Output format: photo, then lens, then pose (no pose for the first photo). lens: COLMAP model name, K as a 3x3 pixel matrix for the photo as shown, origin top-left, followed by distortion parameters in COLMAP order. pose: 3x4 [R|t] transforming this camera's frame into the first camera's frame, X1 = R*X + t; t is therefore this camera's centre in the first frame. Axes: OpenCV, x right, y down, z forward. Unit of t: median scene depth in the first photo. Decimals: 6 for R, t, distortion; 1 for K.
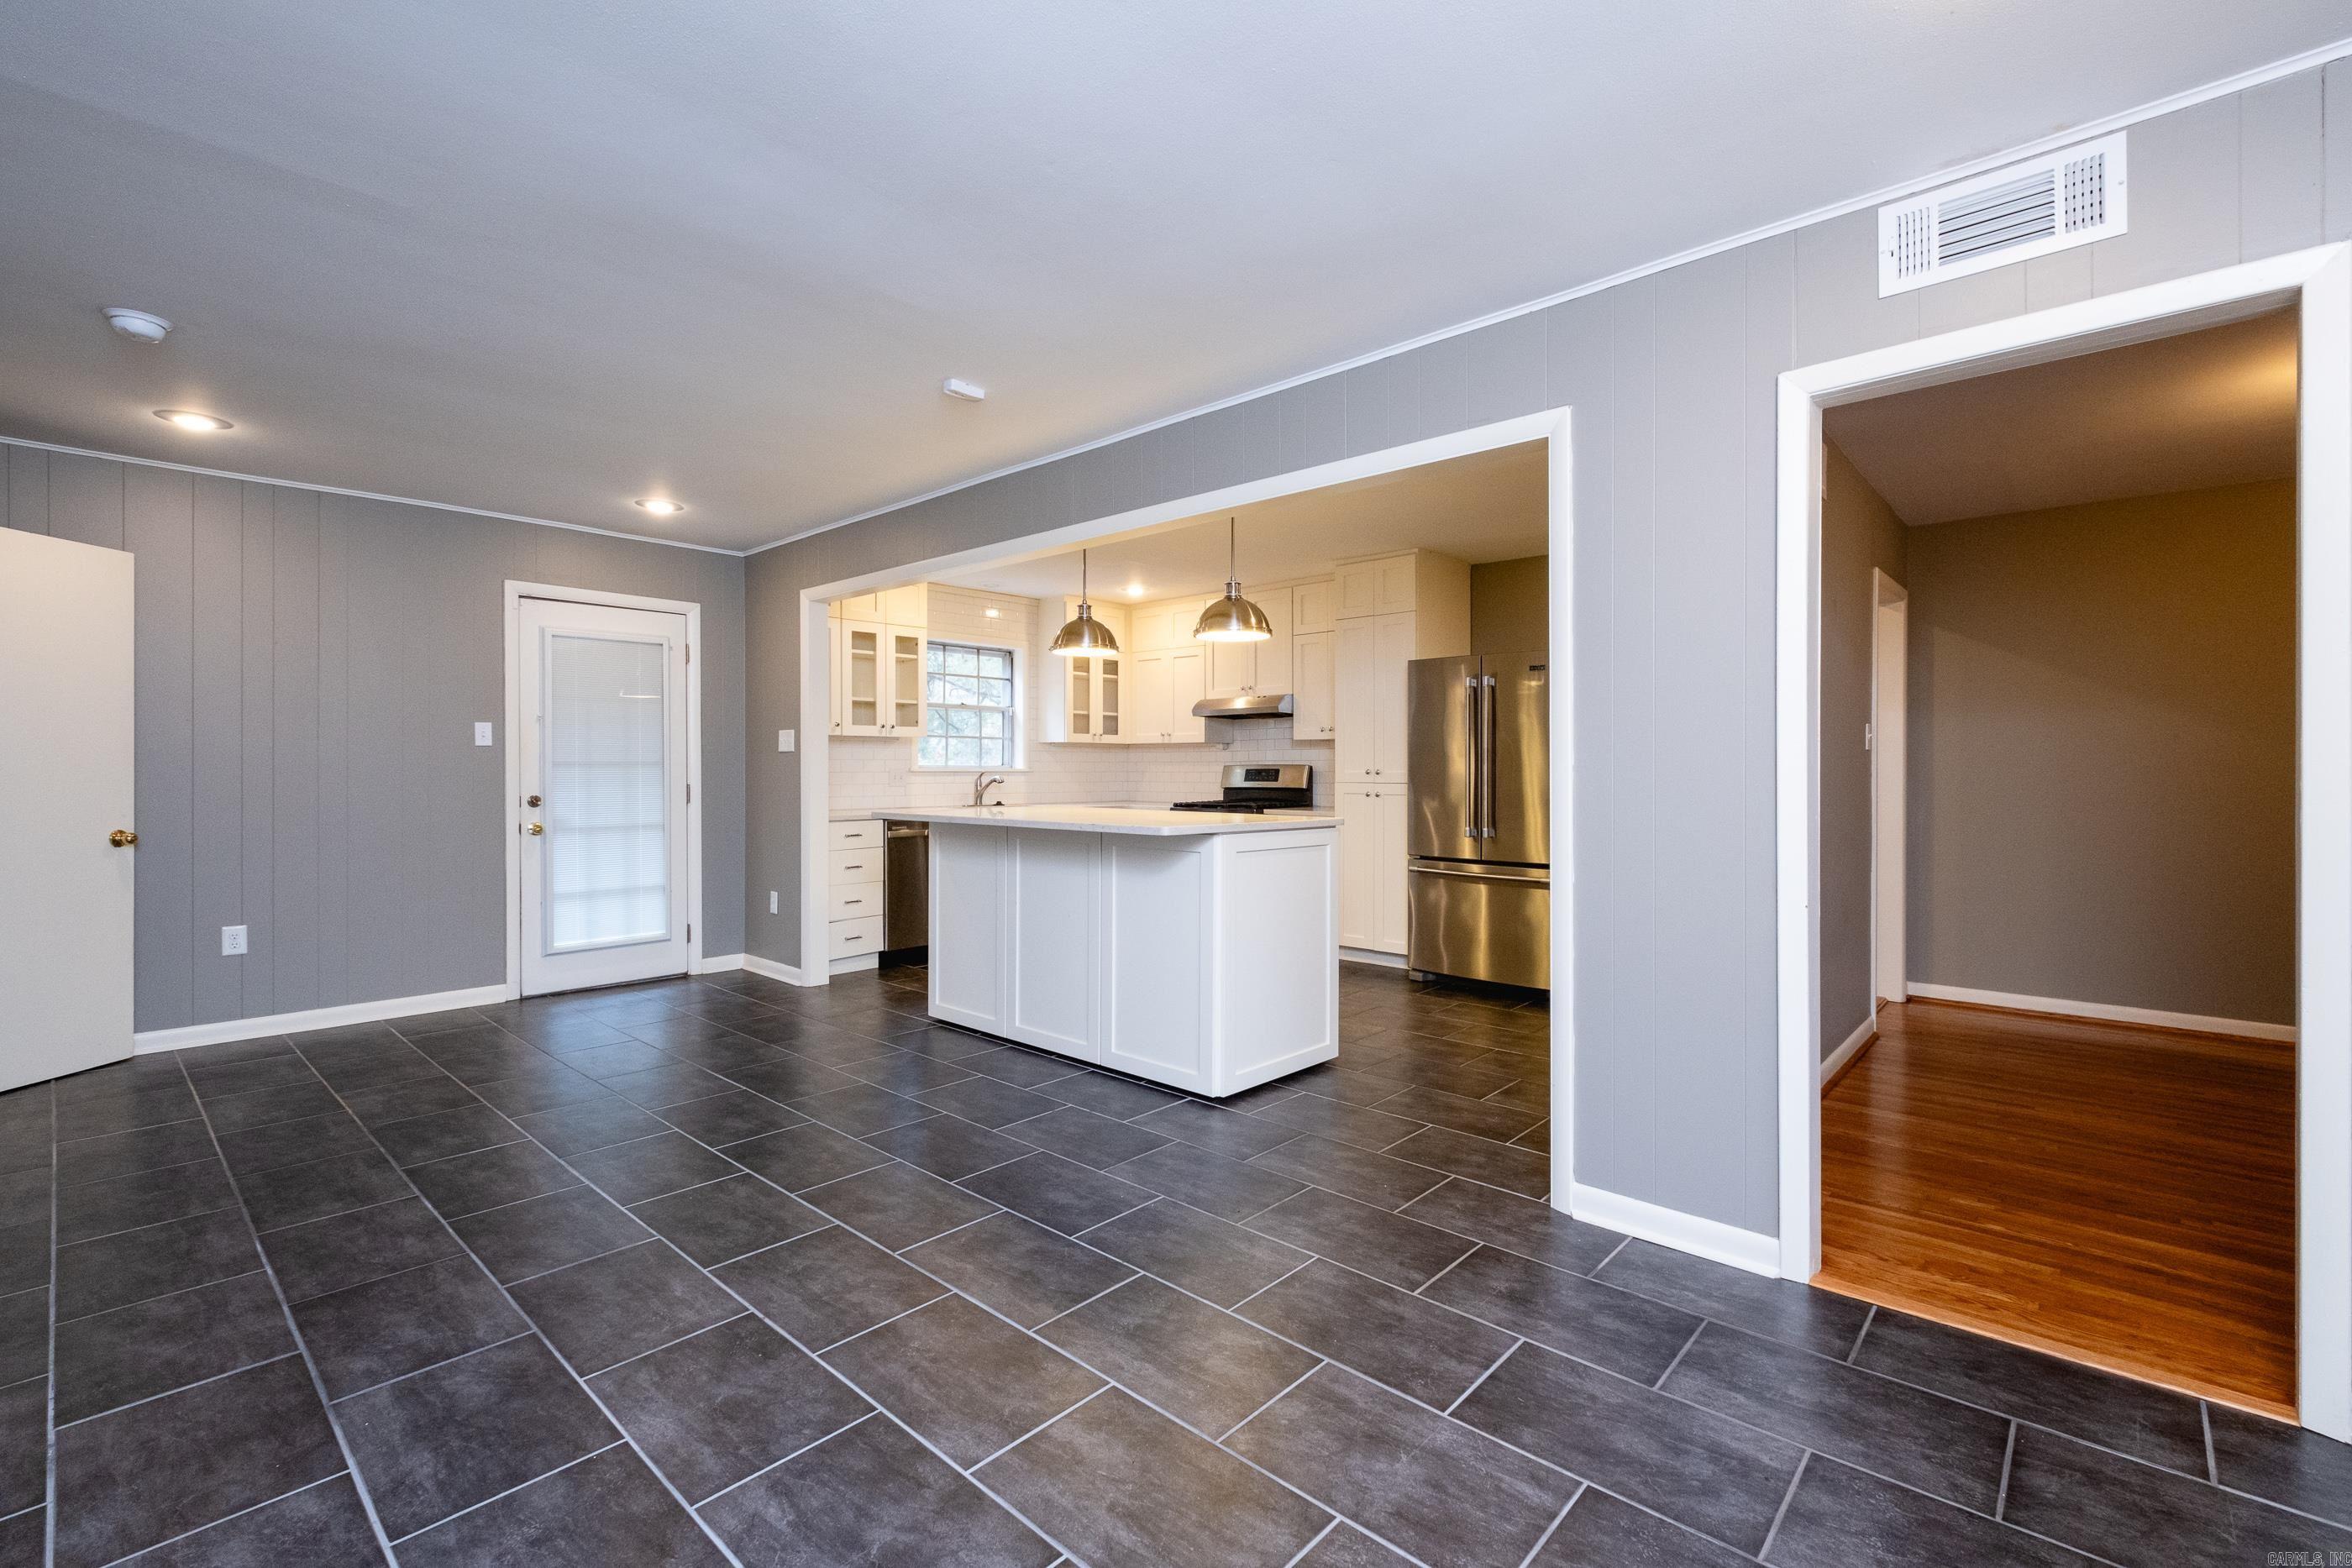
lens RADIAL K [[992.0, 0, 1183.8], [0, 992.0, 773.2], [0, 0, 1]] dist [0.002948, -0.004043]
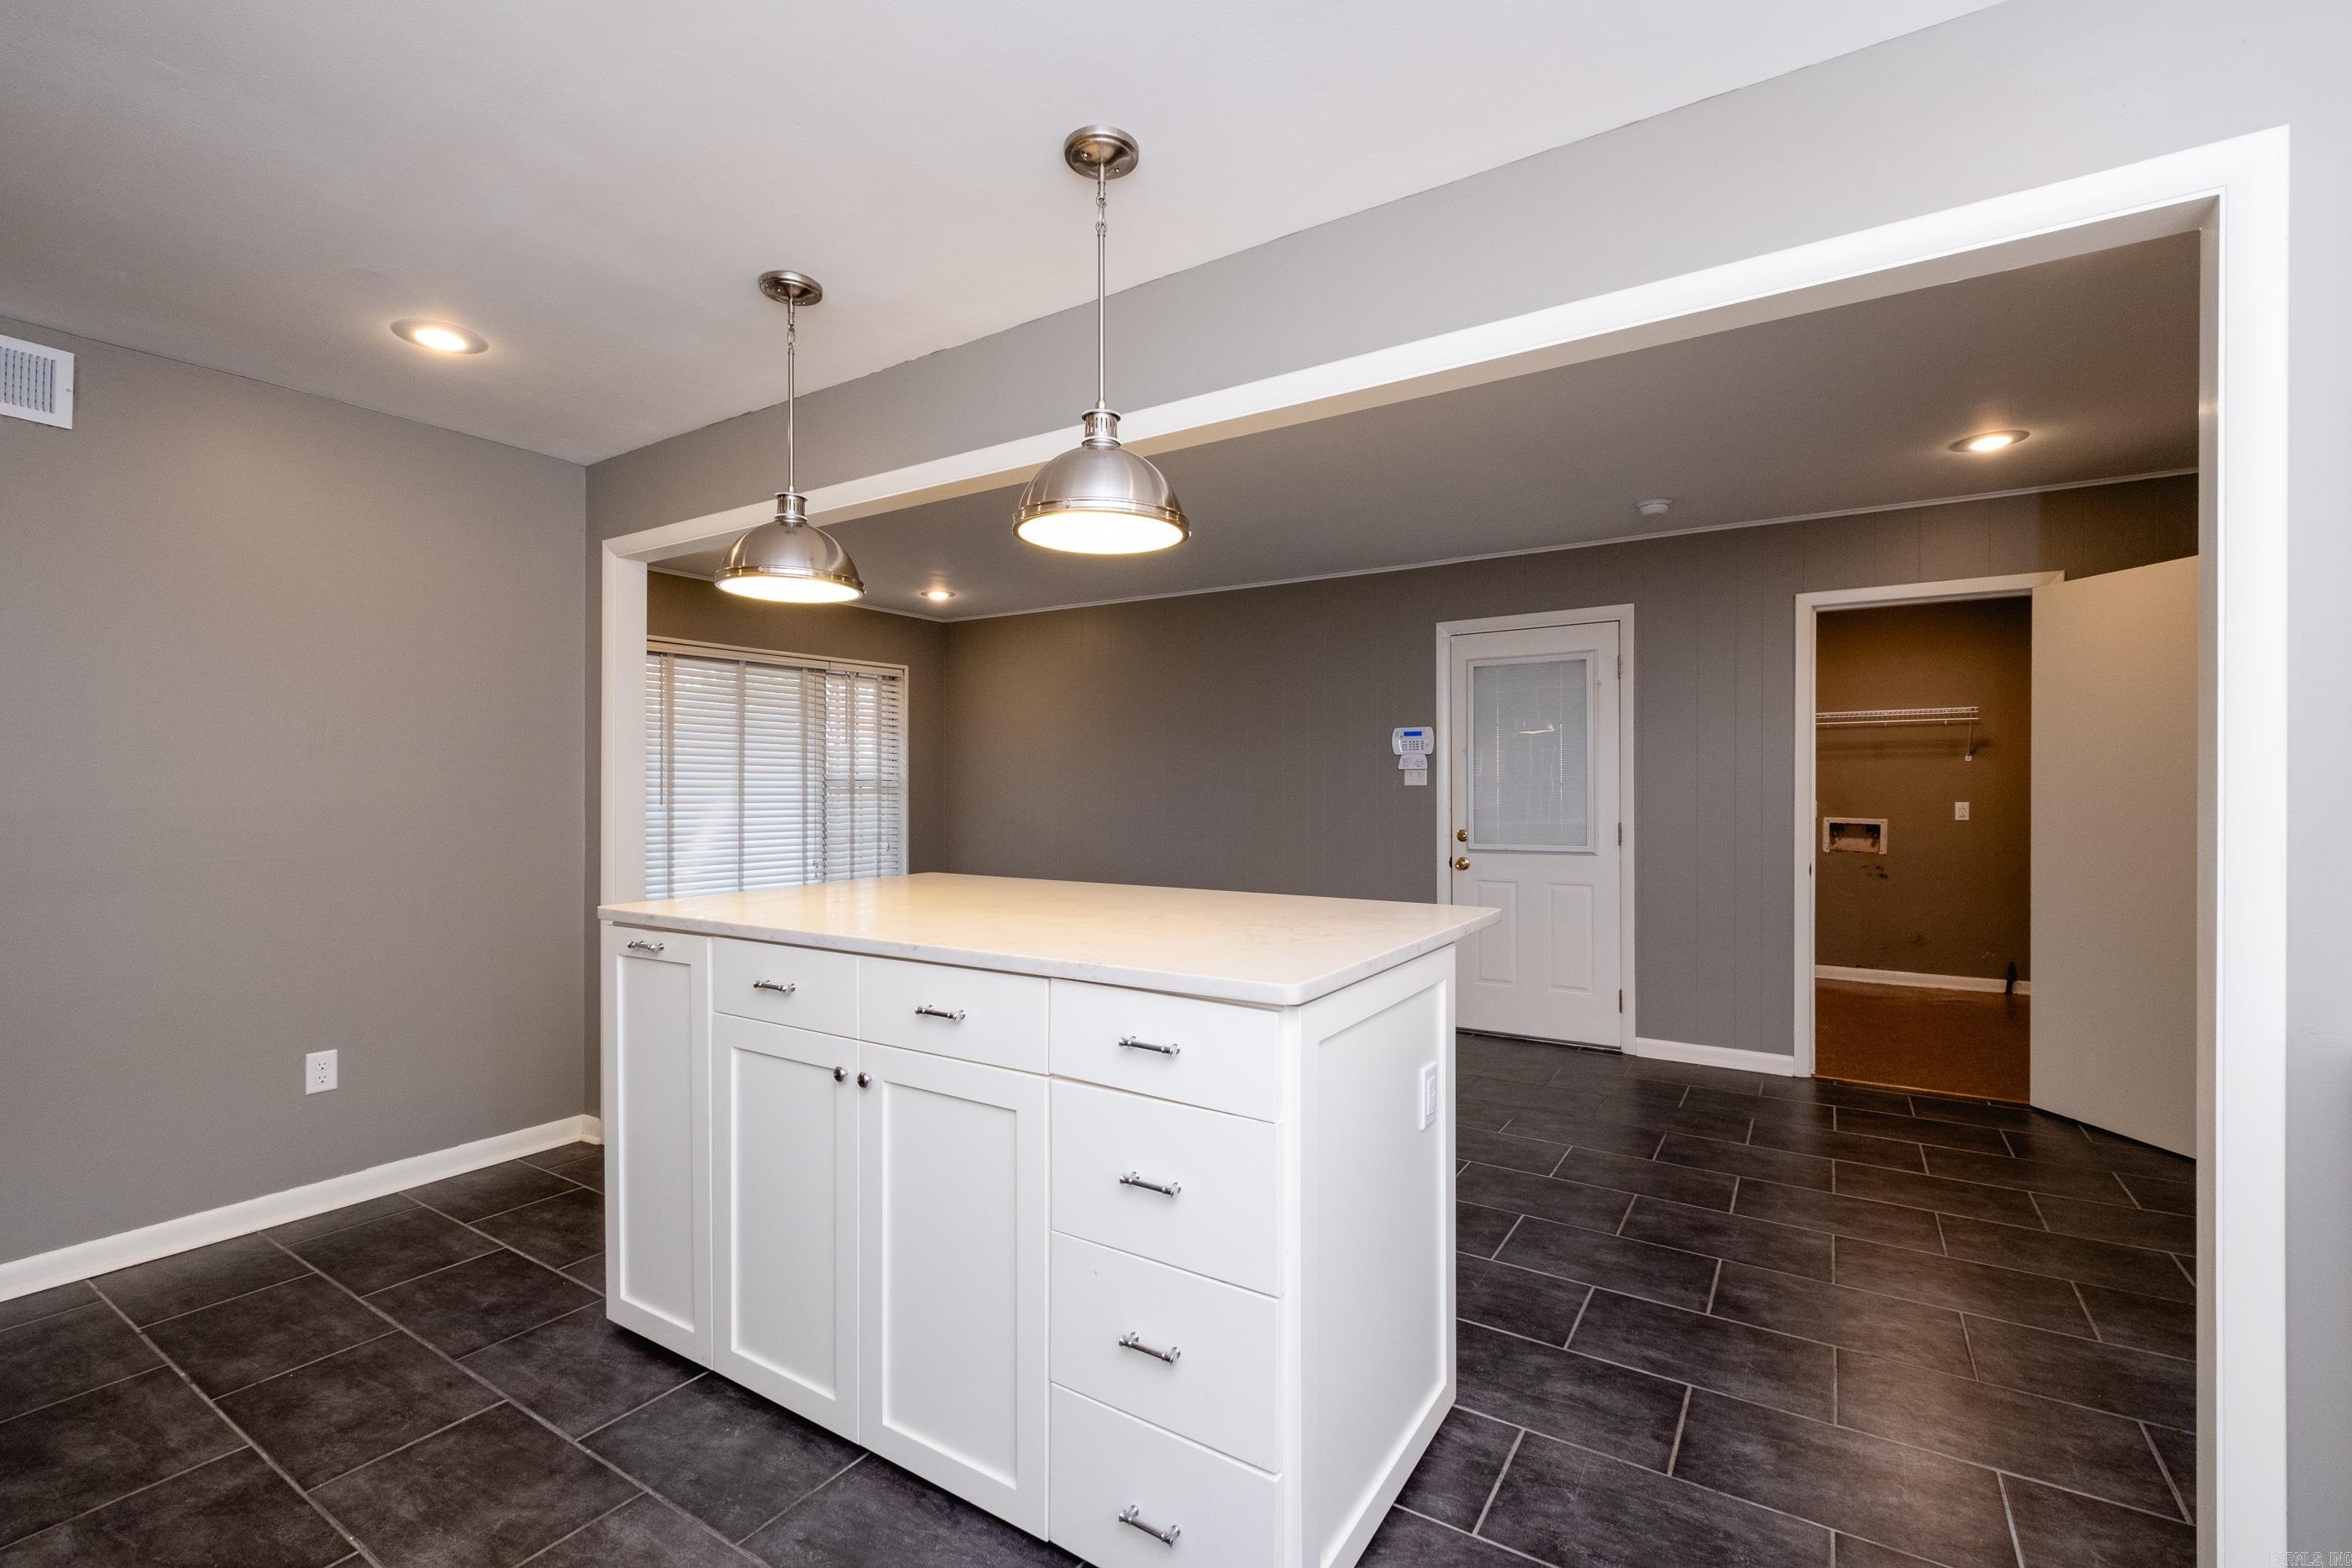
lens RADIAL K [[1042.9, 0, 1180.0], [0, 1042.9, 787.8], [0, 0, 1]] dist [0.003682, -0.000732]
pose [[-0.986795, -0.001324, -0.161970, -0.058041], [-0.002128, 0.999986, 0.004790, -0.021755], [0.161961, 0.005072, -0.986784, 1.284619]]
